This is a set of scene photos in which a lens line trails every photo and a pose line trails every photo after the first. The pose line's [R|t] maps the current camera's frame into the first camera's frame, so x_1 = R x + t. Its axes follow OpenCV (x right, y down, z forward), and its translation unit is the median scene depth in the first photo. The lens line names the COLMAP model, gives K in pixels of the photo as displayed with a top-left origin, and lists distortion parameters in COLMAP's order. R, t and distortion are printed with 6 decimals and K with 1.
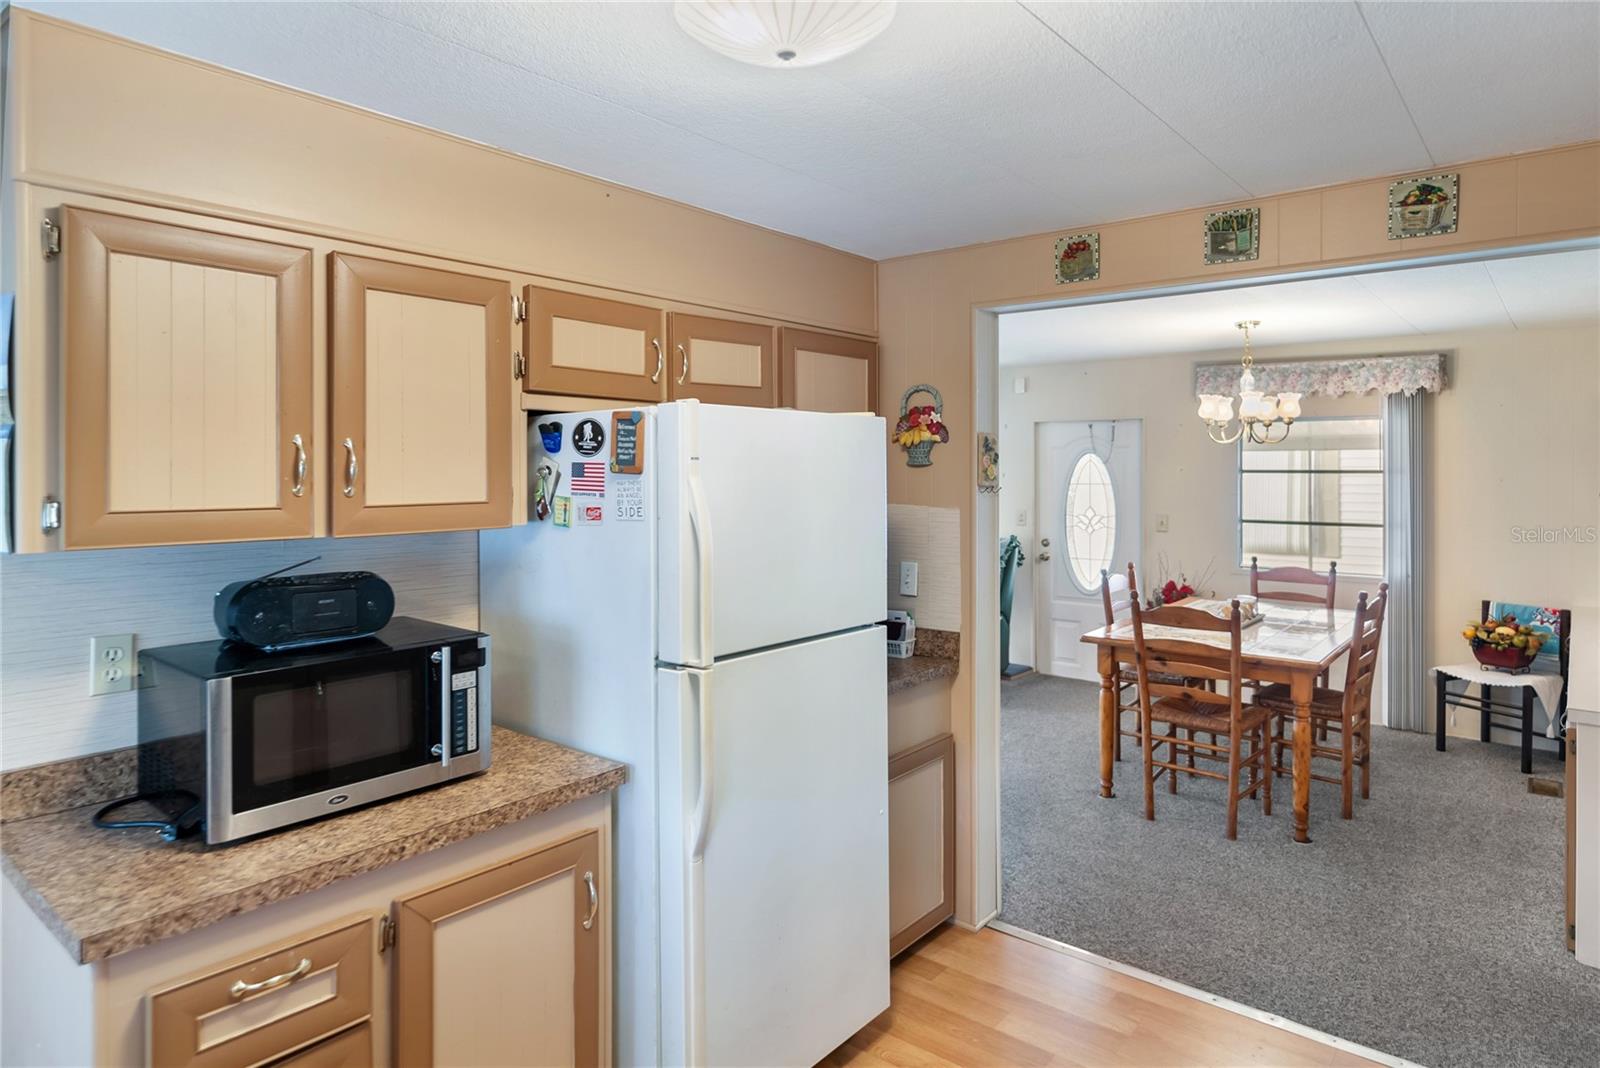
lens RADIAL K [[943.4, 0, 810.3], [0, 943.4, 469.4], [0, 0, 1]] dist [0.003745, -0.000594]
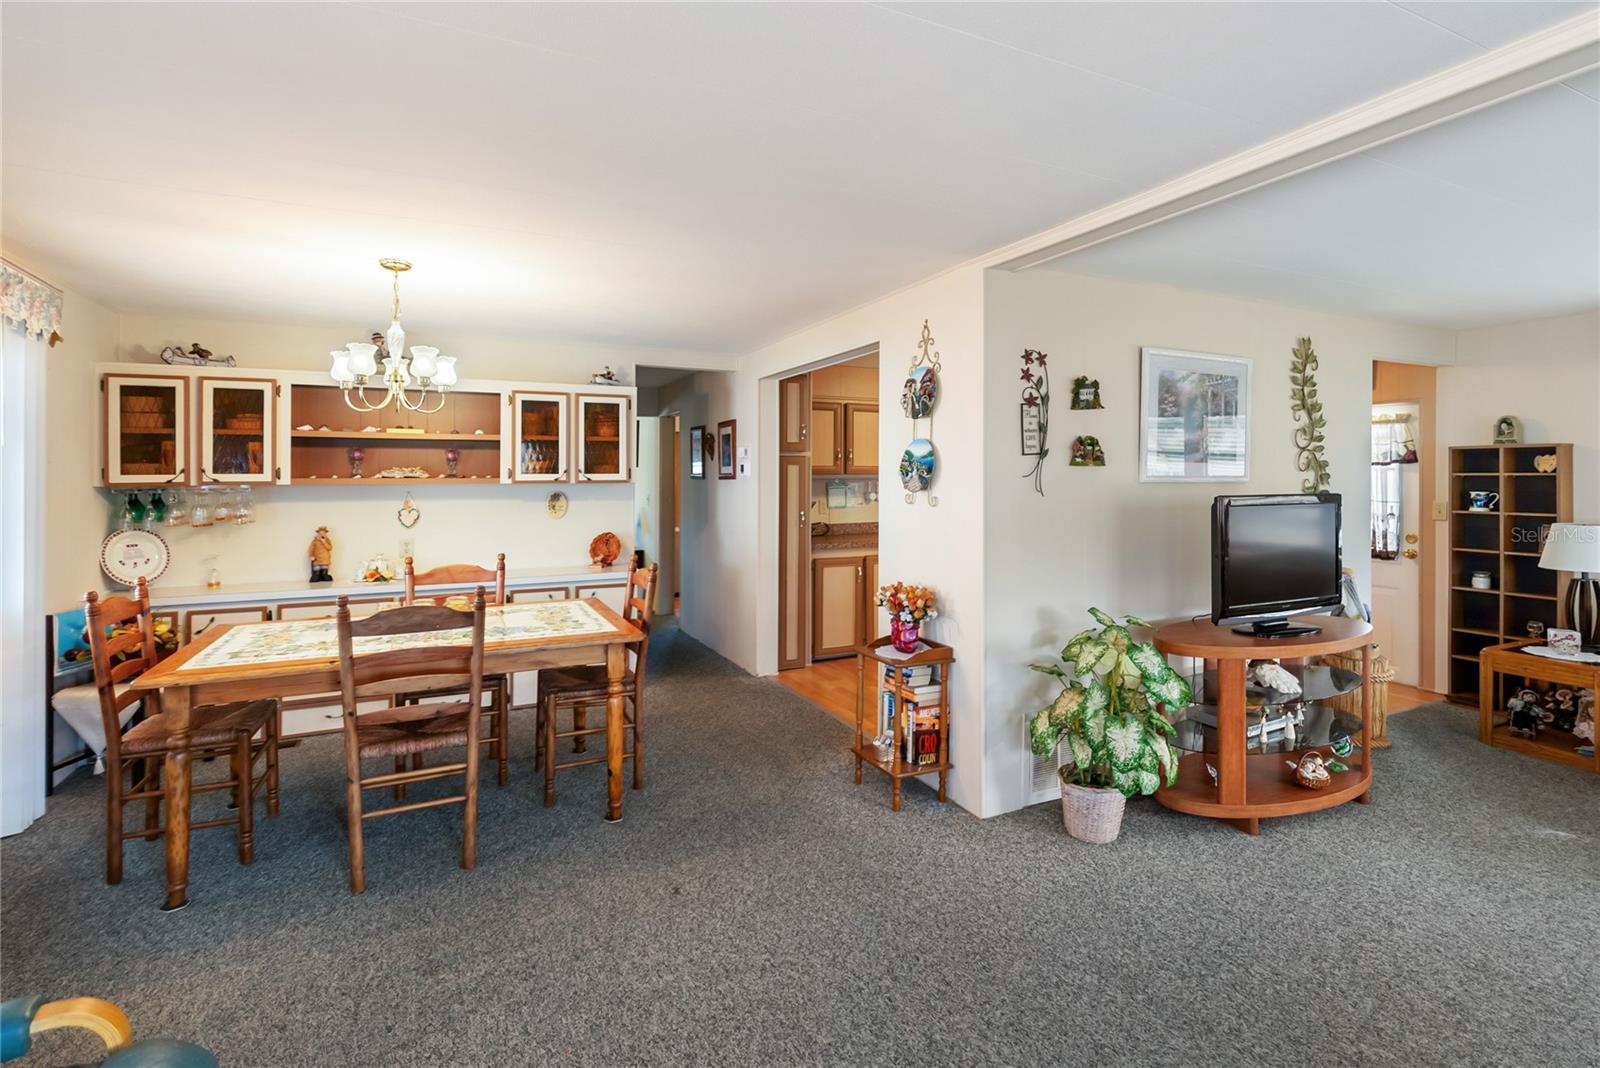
lens RADIAL K [[740.9, 0, 809.2], [0, 740.9, 477.1], [0, 0, 1]] dist [-0.002488, 0.001592]
pose [[-0.908574, 0.001716, 0.417720, -0.116544], [0.005535, 0.999953, 0.007930, 0.024474], [-0.417687, 0.009517, -0.908541, 1.347288]]
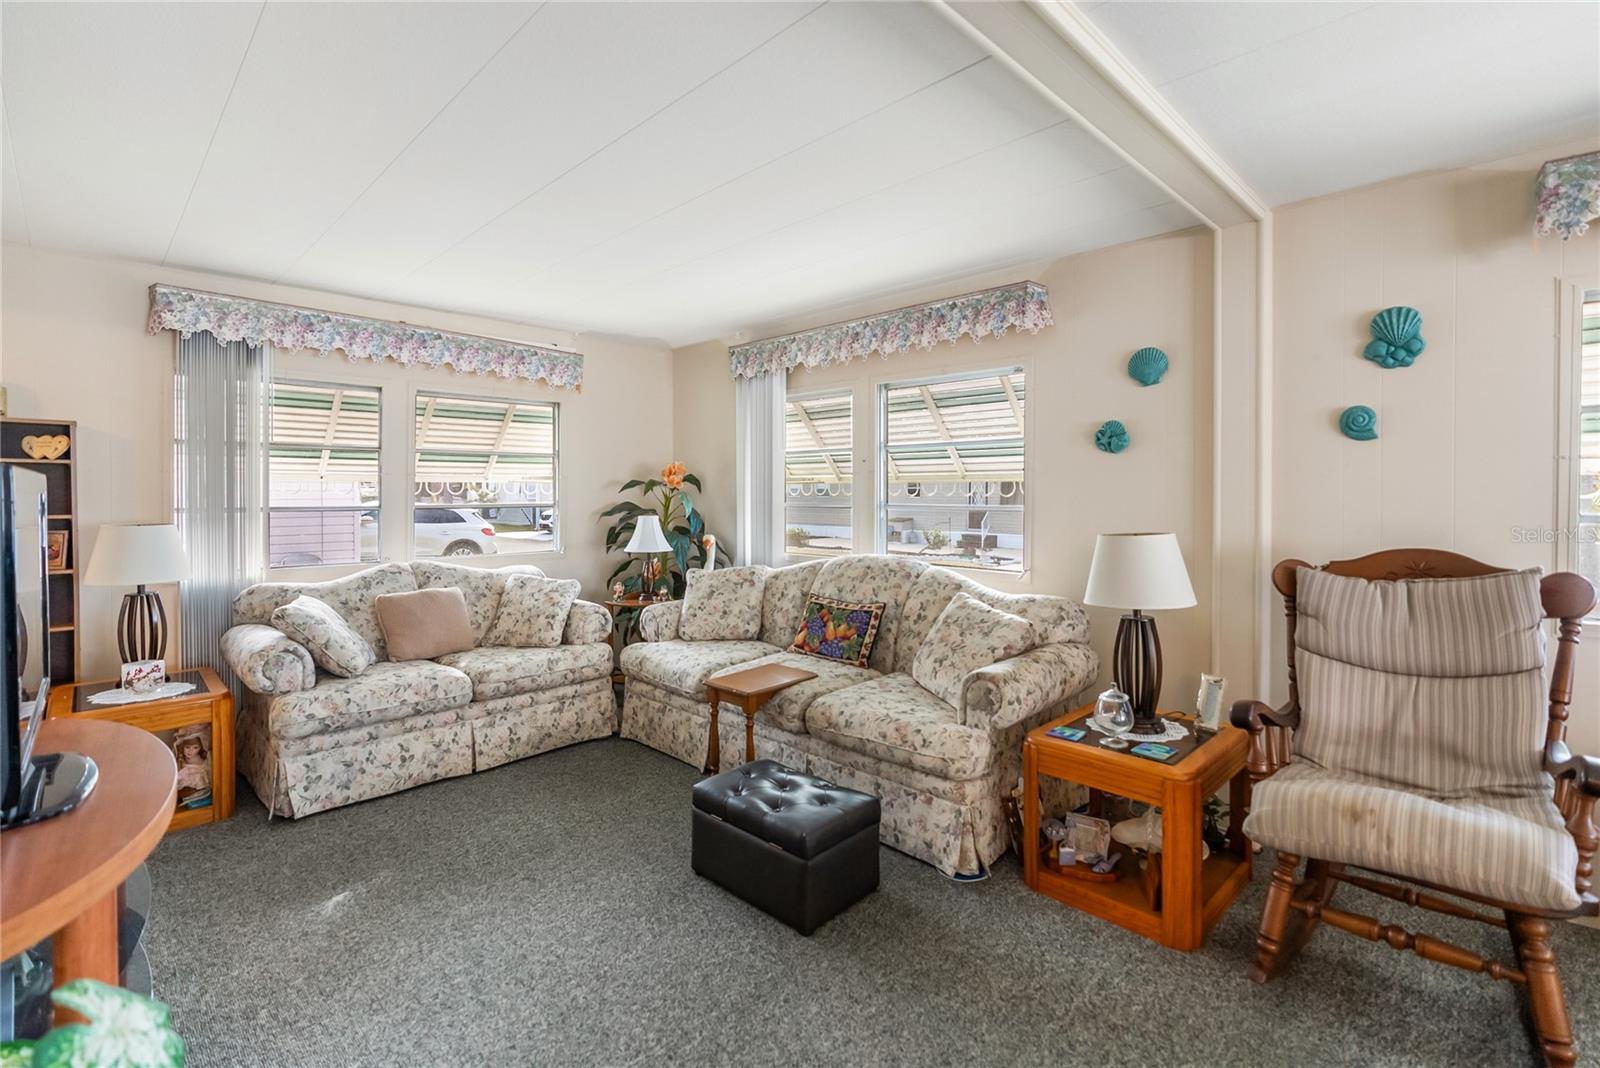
lens RADIAL K [[740.9, 0, 803.3], [0, 740.9, 492.9], [0, 0, 1]] dist [-0.002488, 0.001592]
pose [[-0.098306, 0.001070, -0.995156, 0.020318], [-0.007223, 0.999972, 0.001788, 0.052534], [0.995130, 0.007363, -0.098295, 0.920347]]
